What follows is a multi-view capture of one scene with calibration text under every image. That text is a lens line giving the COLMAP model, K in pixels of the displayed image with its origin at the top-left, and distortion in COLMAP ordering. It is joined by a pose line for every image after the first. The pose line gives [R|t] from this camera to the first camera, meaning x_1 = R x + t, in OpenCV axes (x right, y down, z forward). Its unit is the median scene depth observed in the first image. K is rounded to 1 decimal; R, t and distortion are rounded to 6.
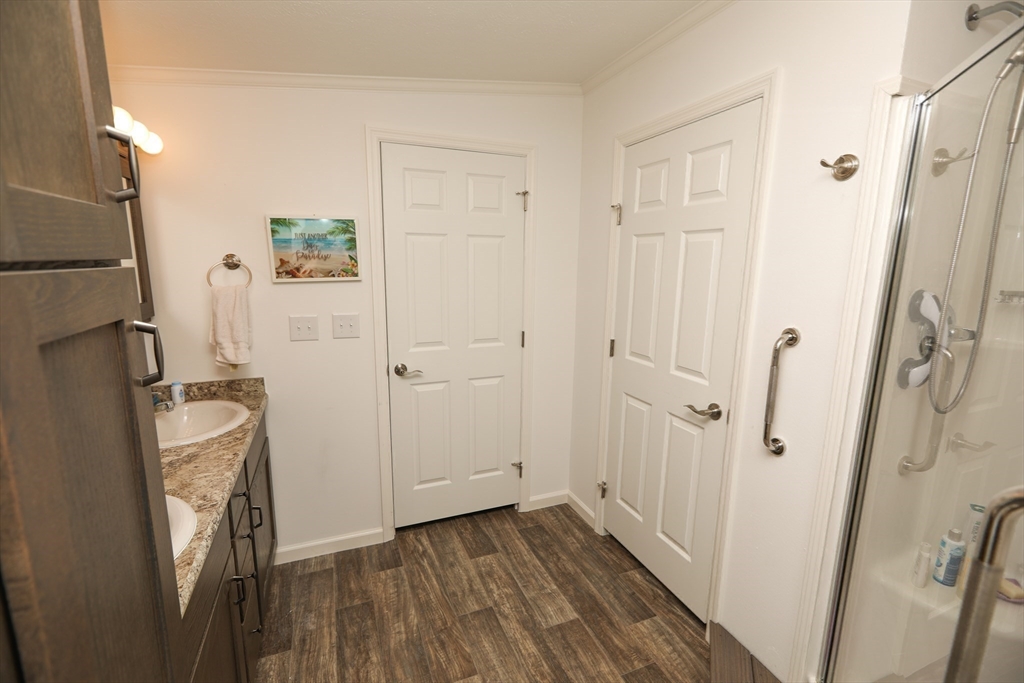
lens RADIAL K [[451.6, 0, 510.6], [0, 451.6, 345.3], [0, 0, 1]] dist [-0.001360, 0.001160]
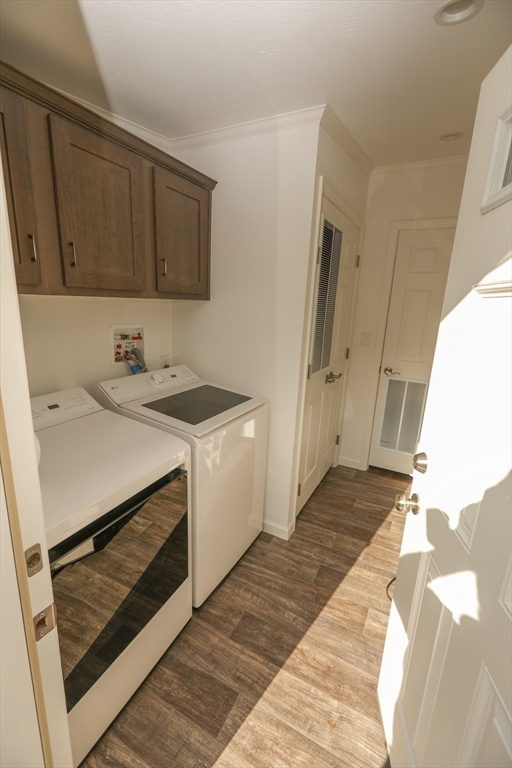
lens RADIAL K [[338.7, 0, 255.5], [0, 338.7, 385.2], [0, 0, 1]] dist [-0.001360, 0.001160]
pose [[0.768363, -0.136426, 0.625306, -0.751116], [0.091059, 0.990381, 0.104185, -0.060727], [-0.633504, -0.023112, 0.773394, 0.380016]]
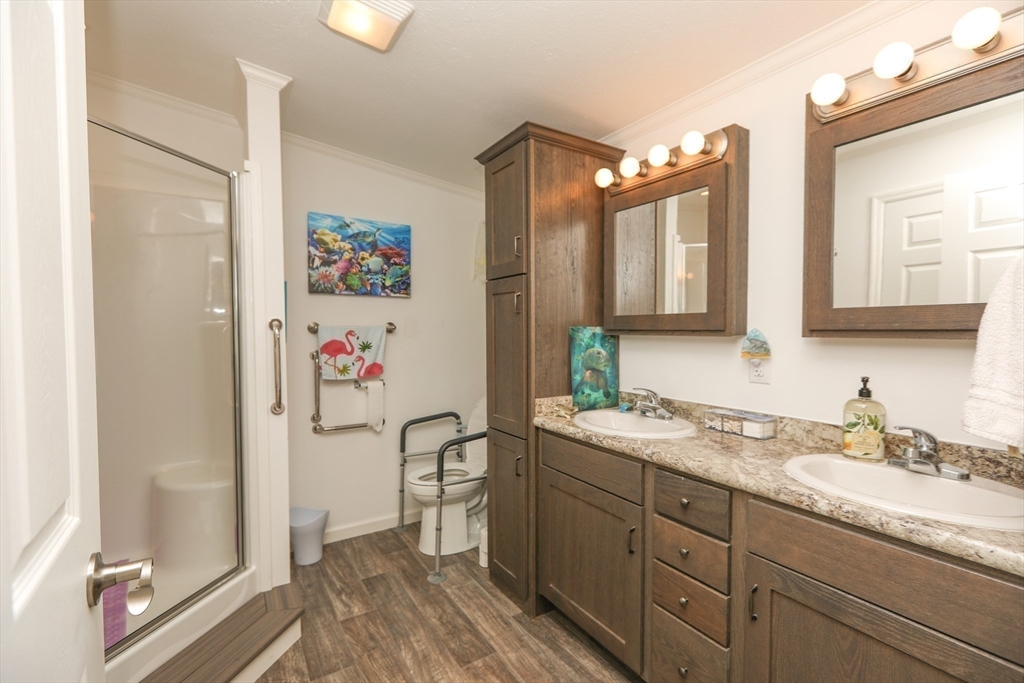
lens RADIAL K [[451.6, 0, 510.1], [0, 451.6, 343.7], [0, 0, 1]] dist [-0.001360, 0.001160]
pose [[-0.984051, -0.002357, -0.177869, -0.254465], [-0.039254, 0.978141, 0.204206, -0.199134], [0.173499, 0.207932, -0.962633, 1.756609]]
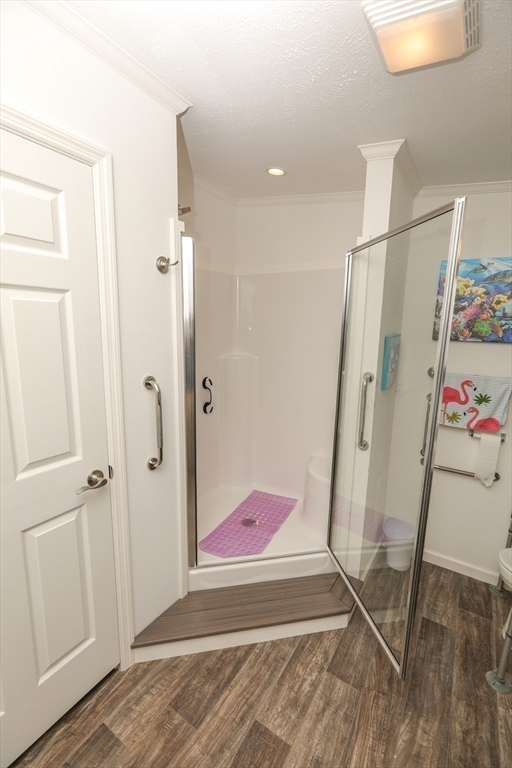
lens RADIAL K [[338.7, 0, 252.5], [0, 338.7, 387.1], [0, 0, 1]] dist [-0.001360, 0.001160]
pose [[-0.568644, -0.171945, 0.804412, -0.464244], [0.119705, 0.950202, 0.287728, -0.282246], [-0.813827, 0.259907, -0.519743, 1.400799]]
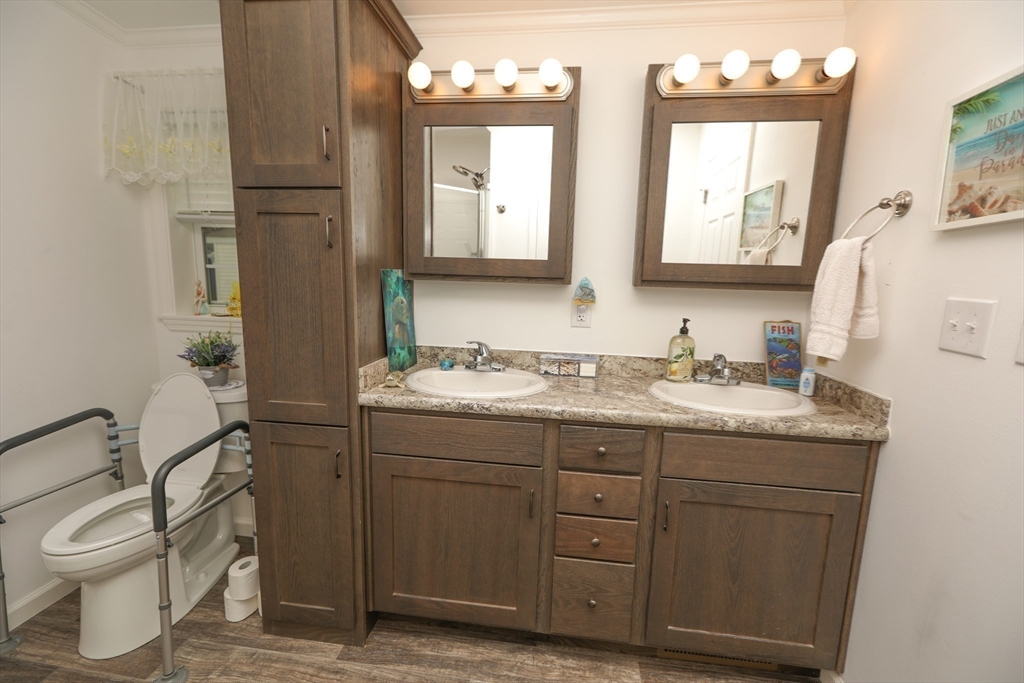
lens RADIAL K [[451.6, 0, 511.3], [0, 451.6, 344.4], [0, 0, 1]] dist [-0.001360, 0.001160]
pose [[-0.495395, 0.112570, -0.861343, 0.009459], [-0.185902, 0.954856, 0.231711, -0.129055], [0.848542, 0.274914, -0.452104, 1.354378]]
